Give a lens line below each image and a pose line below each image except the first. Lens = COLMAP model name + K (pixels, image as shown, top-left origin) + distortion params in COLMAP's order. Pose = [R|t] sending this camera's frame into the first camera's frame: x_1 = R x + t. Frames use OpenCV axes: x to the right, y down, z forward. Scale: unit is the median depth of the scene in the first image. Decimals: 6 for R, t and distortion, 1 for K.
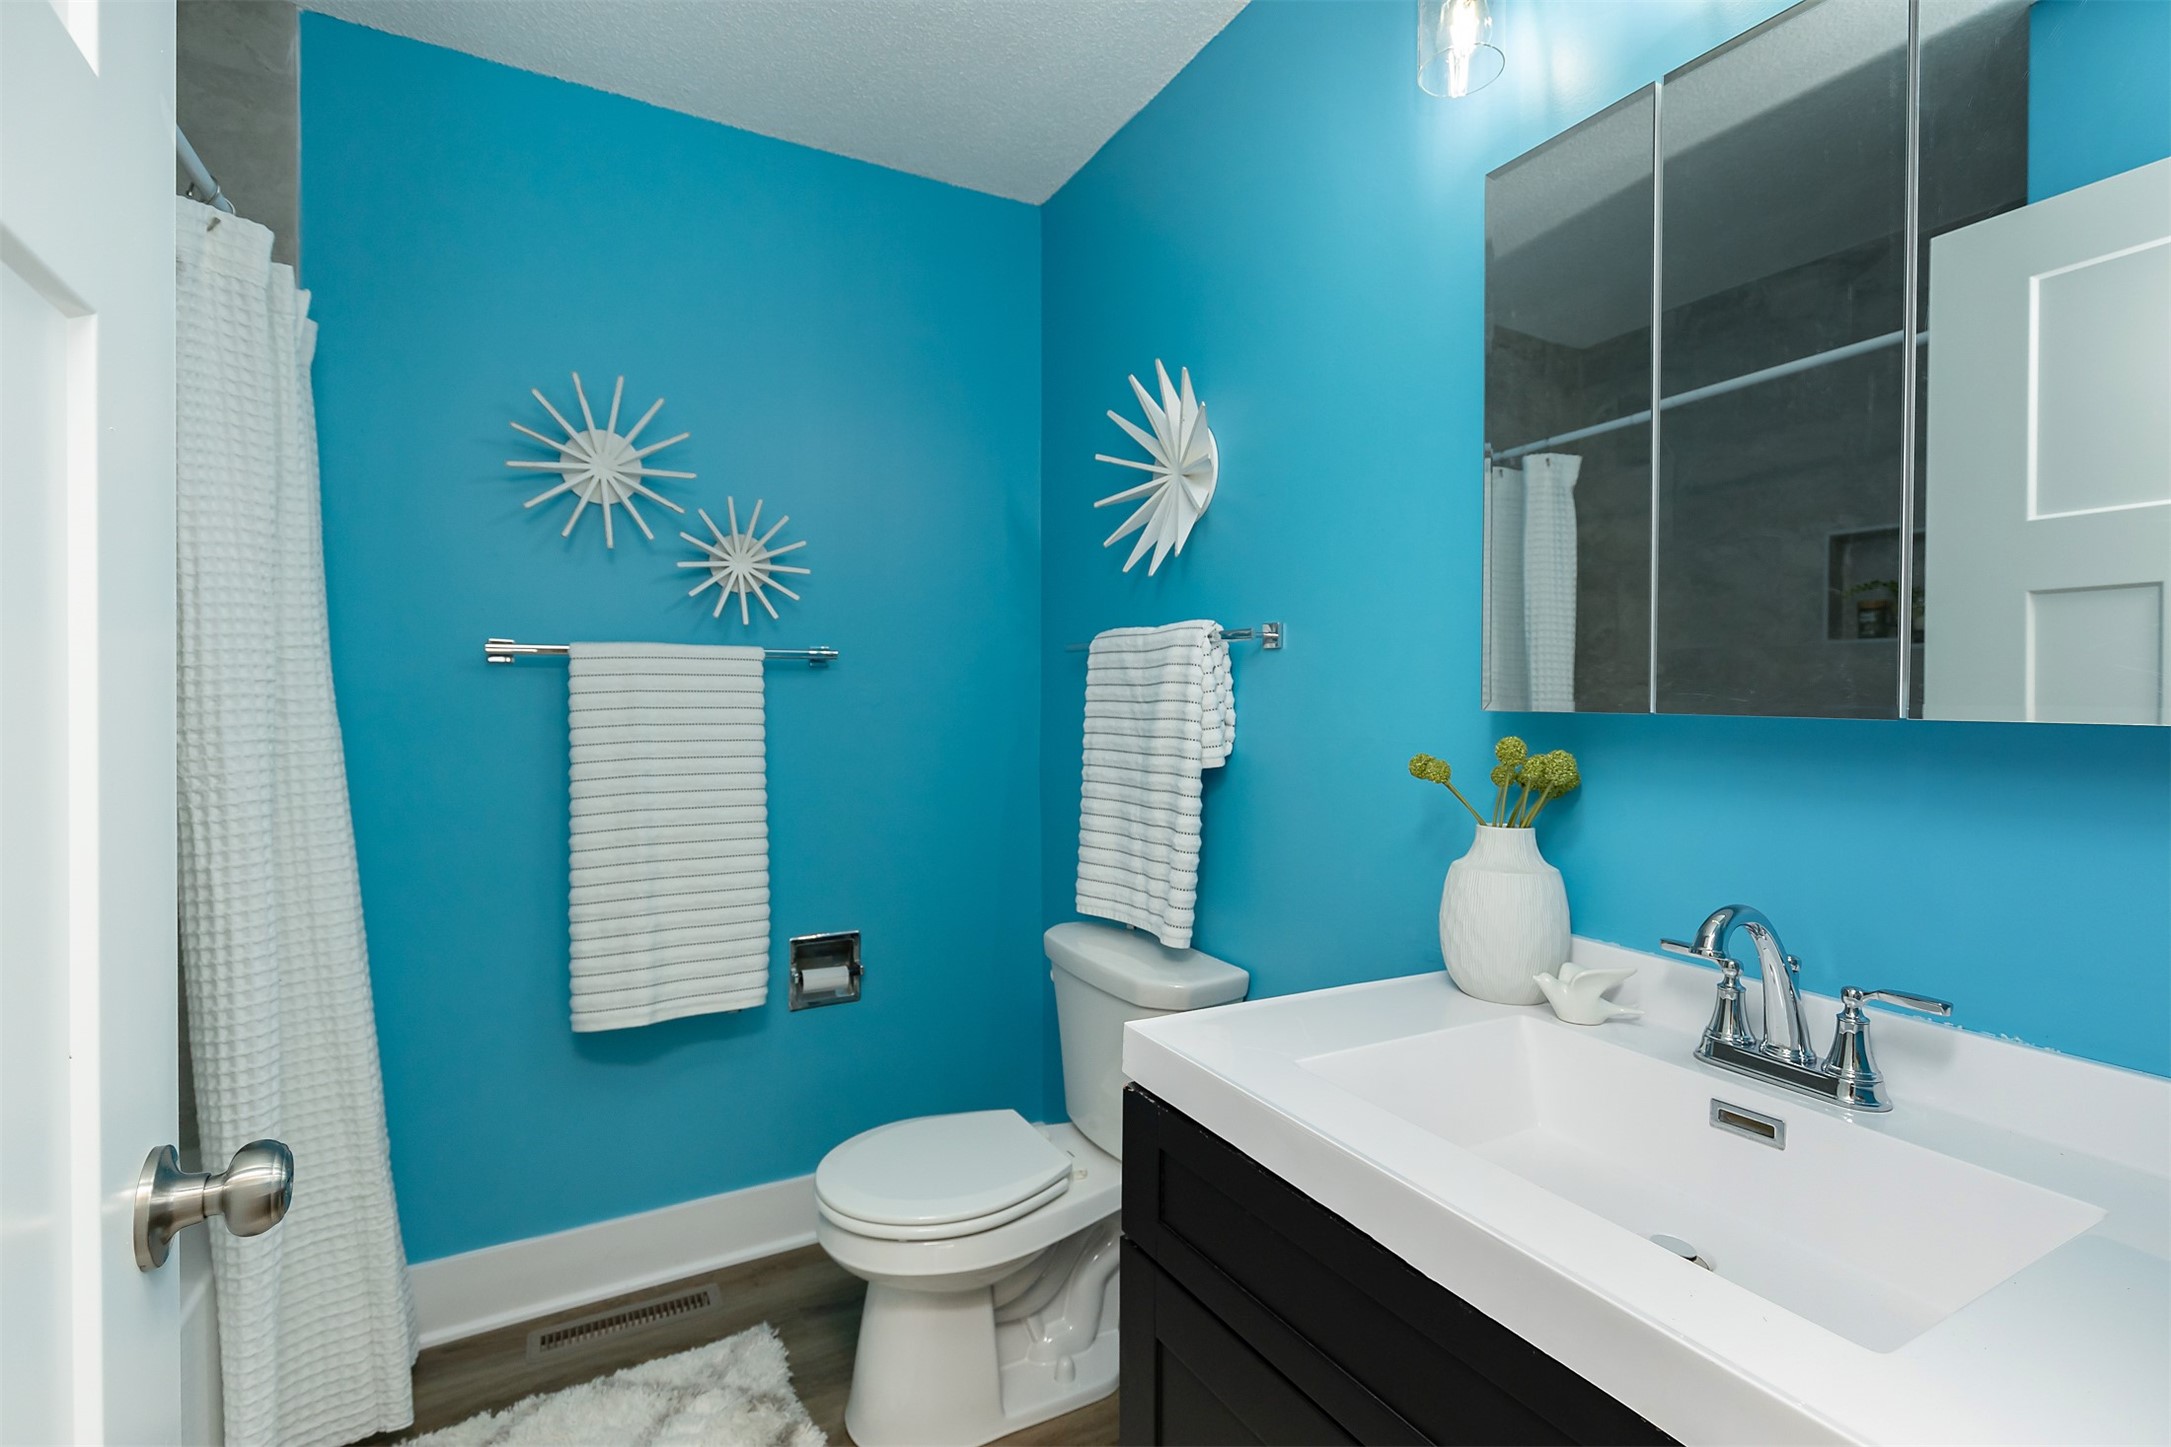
lens RADIAL K [[989.0, 0, 1085.3], [0, 989.0, 708.1], [0, 0, 1]] dist [0.000737, -0.000590]
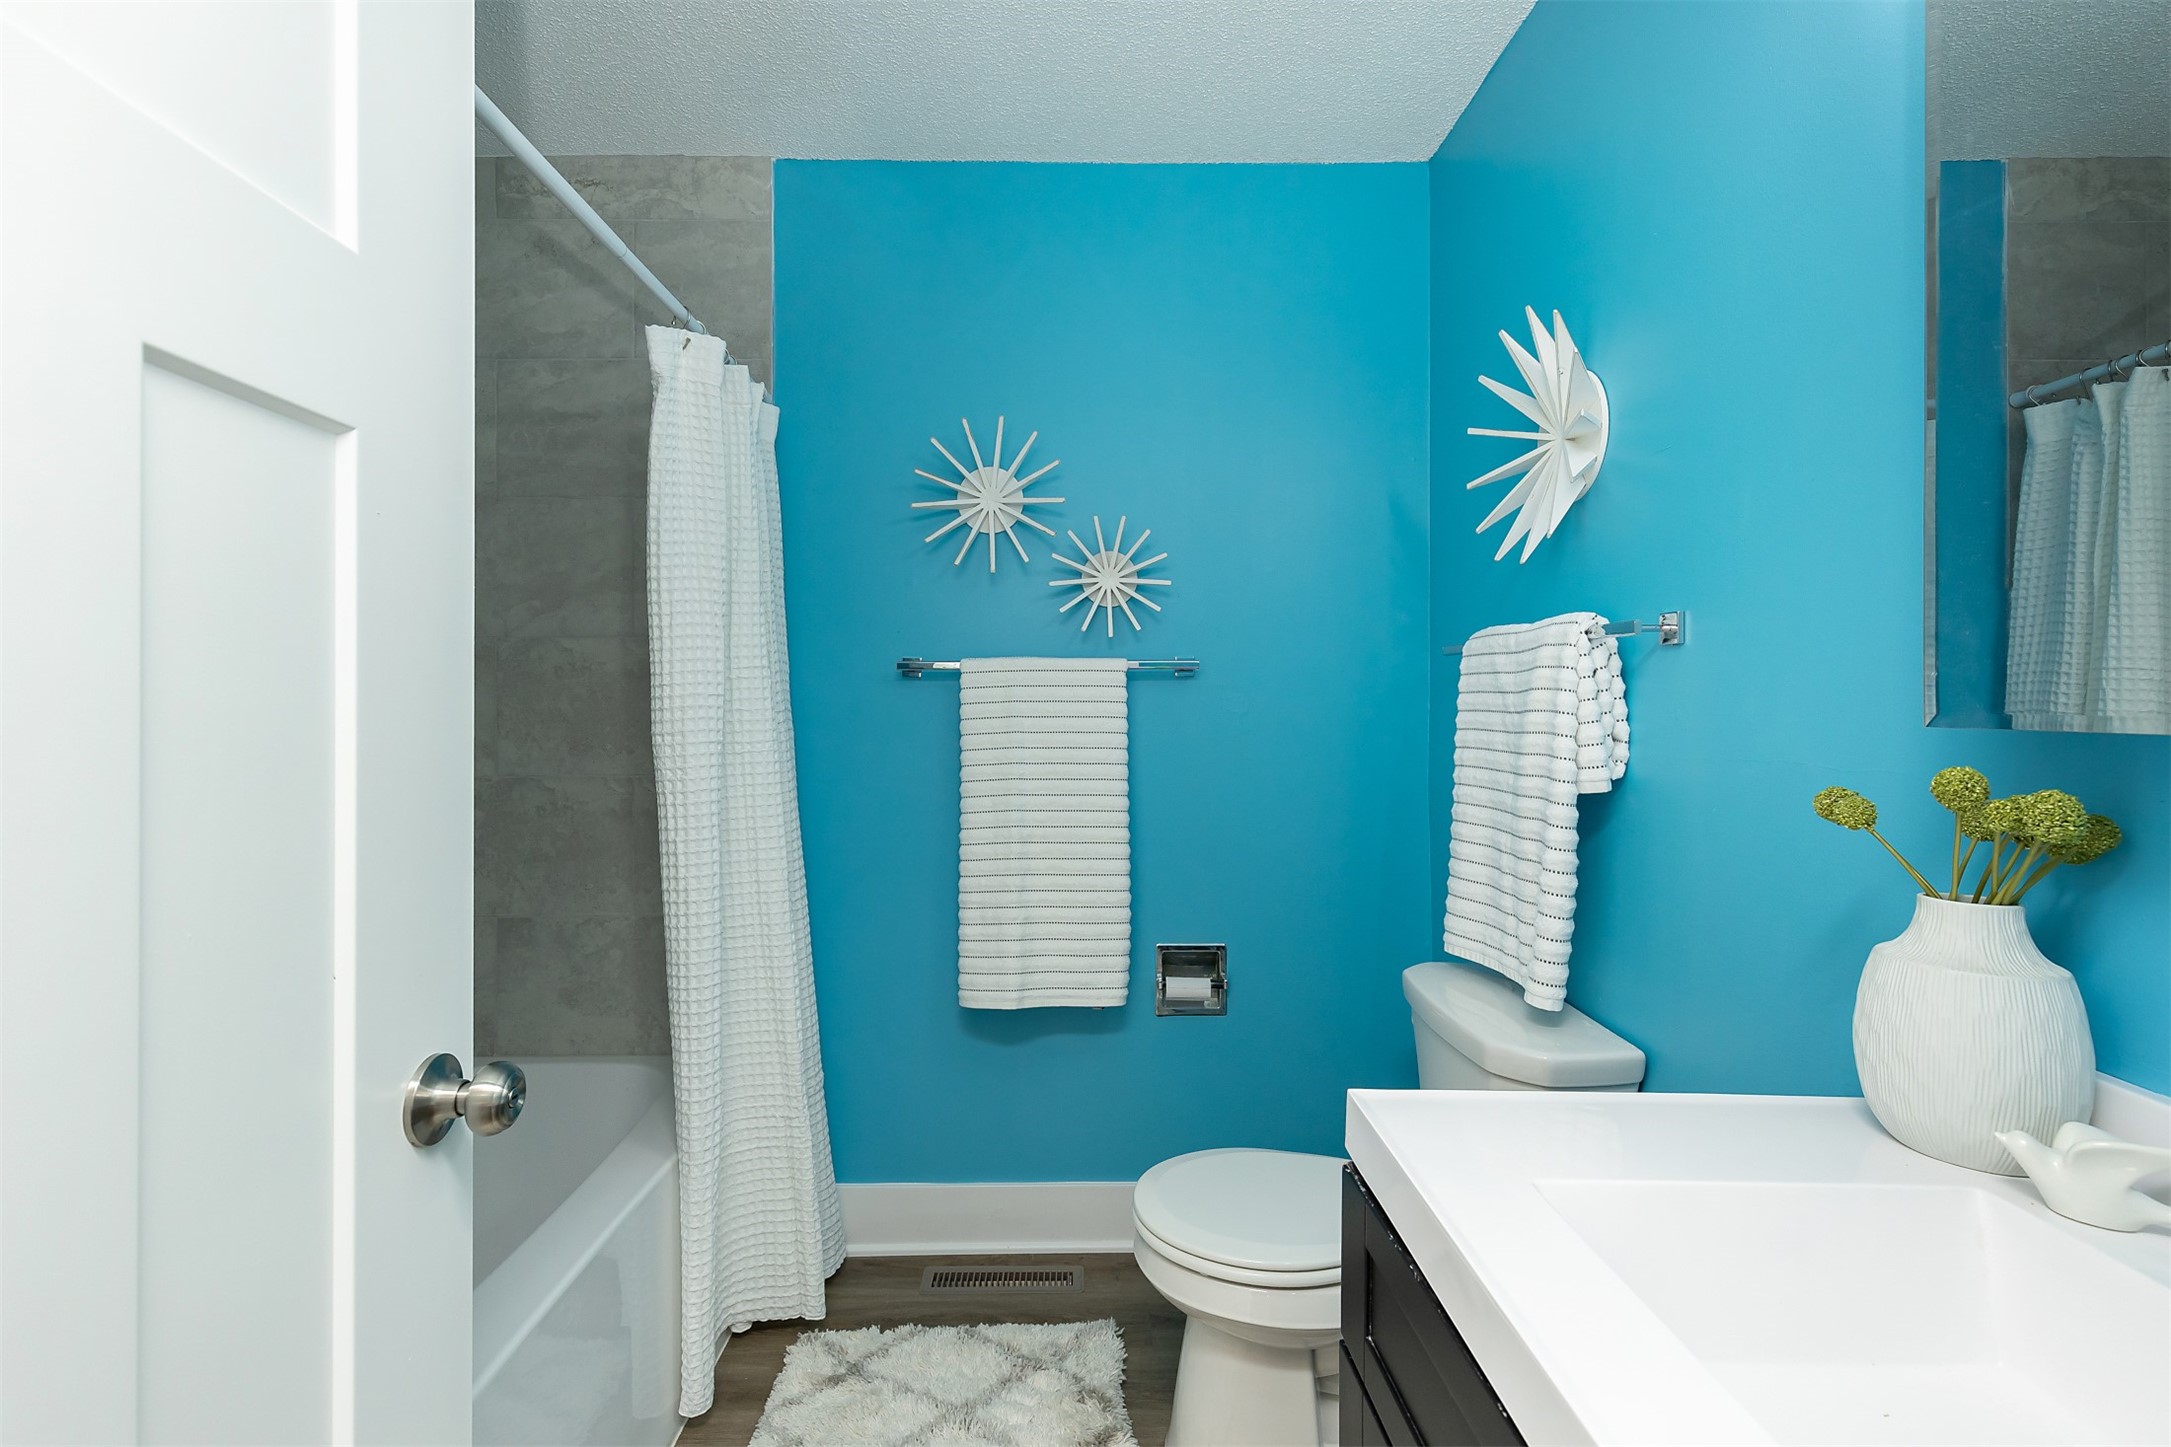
lens RADIAL K [[990.7, 0, 1065.2], [0, 990.7, 706.2], [0, 0, 1]] dist [0.012136, -0.005209]
pose [[0.879757, -0.001228, -0.475422, 0.134983], [-0.003525, 0.999952, -0.009107, -0.002434], [0.475411, 0.009688, 0.879711, 0.072854]]
